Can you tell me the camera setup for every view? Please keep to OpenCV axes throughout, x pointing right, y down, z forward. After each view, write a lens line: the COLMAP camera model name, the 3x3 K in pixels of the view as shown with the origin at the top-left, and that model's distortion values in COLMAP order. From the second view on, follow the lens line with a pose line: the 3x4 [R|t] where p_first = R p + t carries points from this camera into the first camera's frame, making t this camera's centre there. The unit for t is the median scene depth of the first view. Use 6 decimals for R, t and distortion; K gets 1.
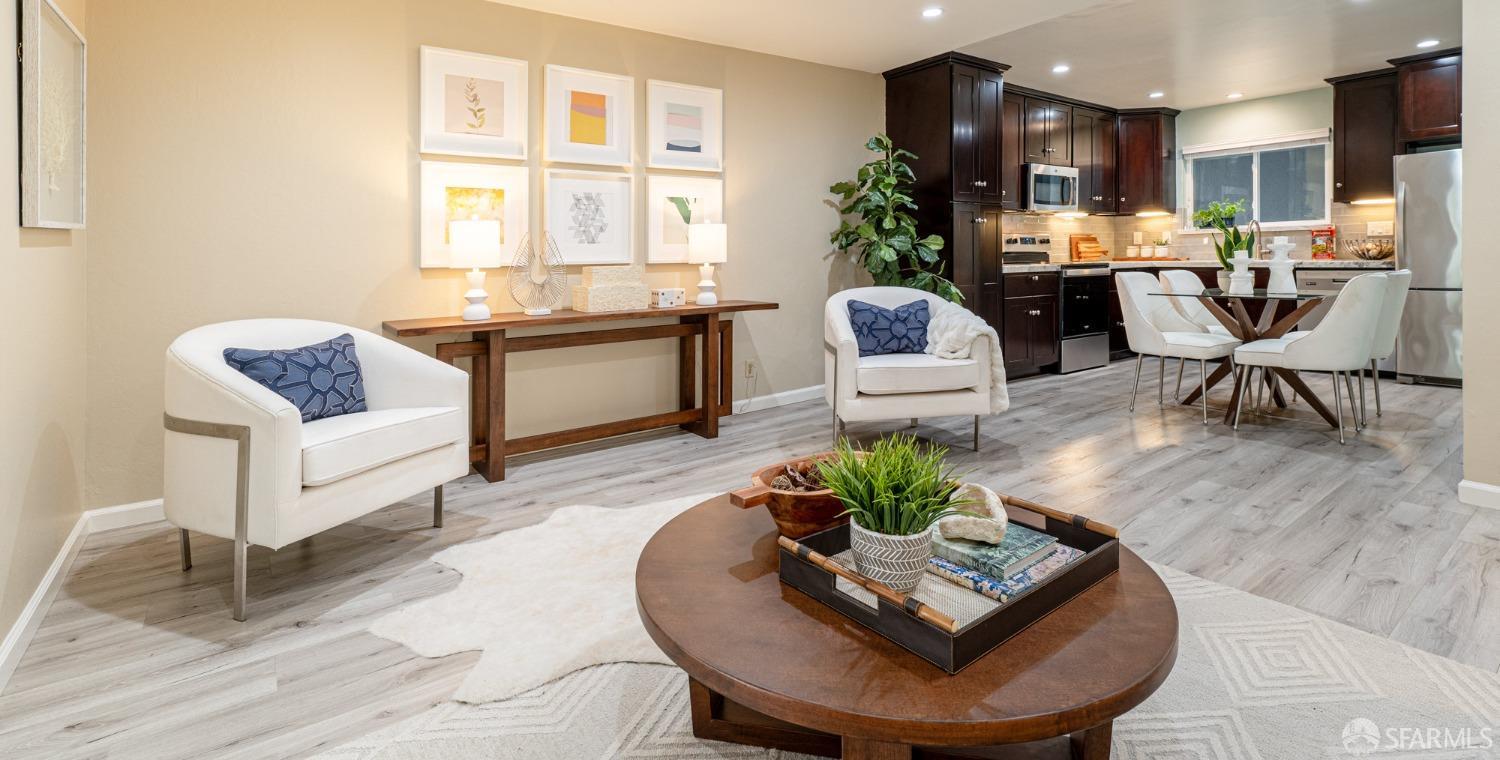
lens RADIAL K [[644.6, 0, 798.7], [0, 644.6, 259.0], [0, 0, 1]] dist [0.001280, 0.000246]
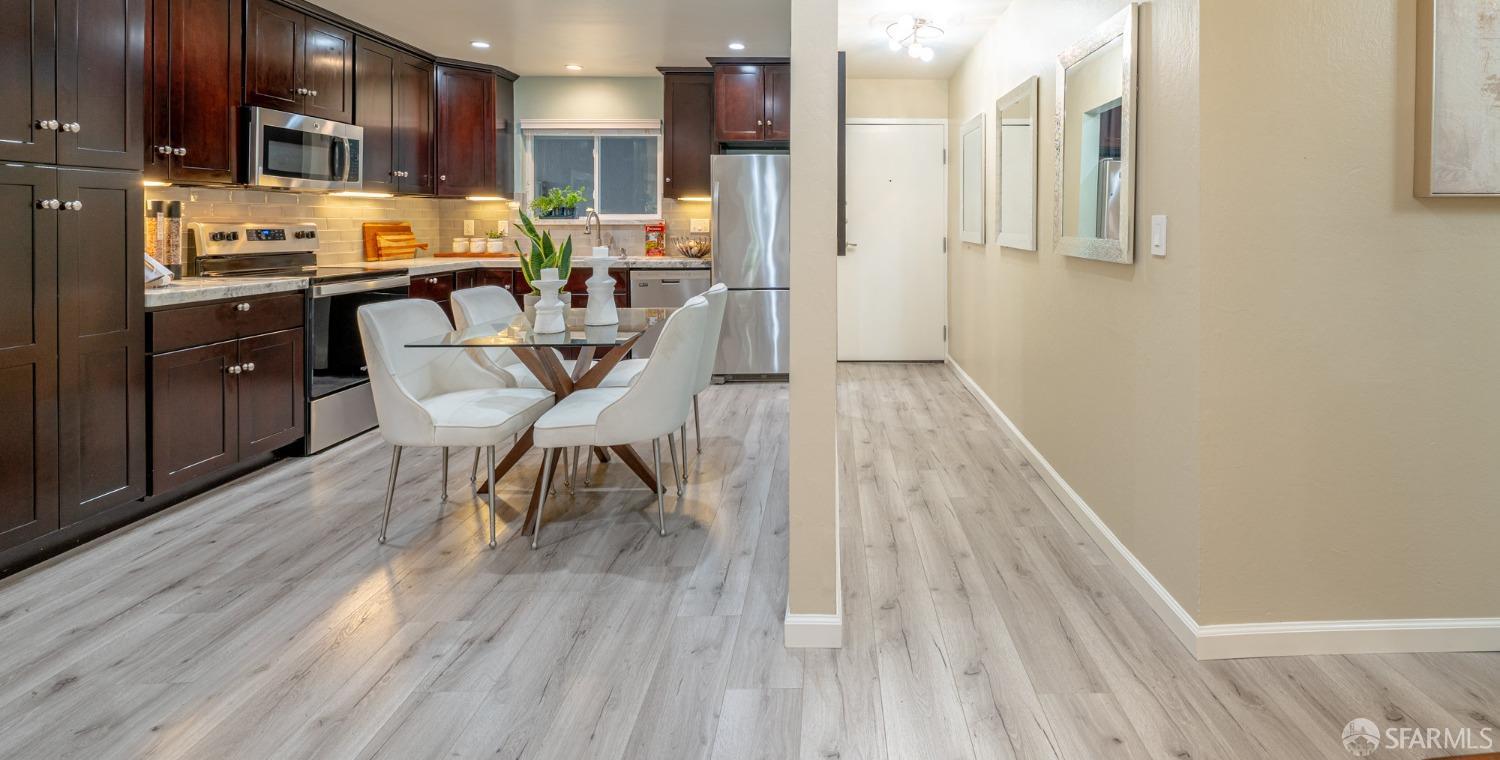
lens RADIAL K [[670.6, 0, 825.1], [0, 670.6, 238.6], [0, 0, 1]] dist [-0.001902, 0.000025]
pose [[0.606574, 0.000090, 0.795027, 0.171112], [-0.003795, 0.999989, 0.002783, -0.028466], [-0.795018, -0.004705, 0.606567, 0.191926]]
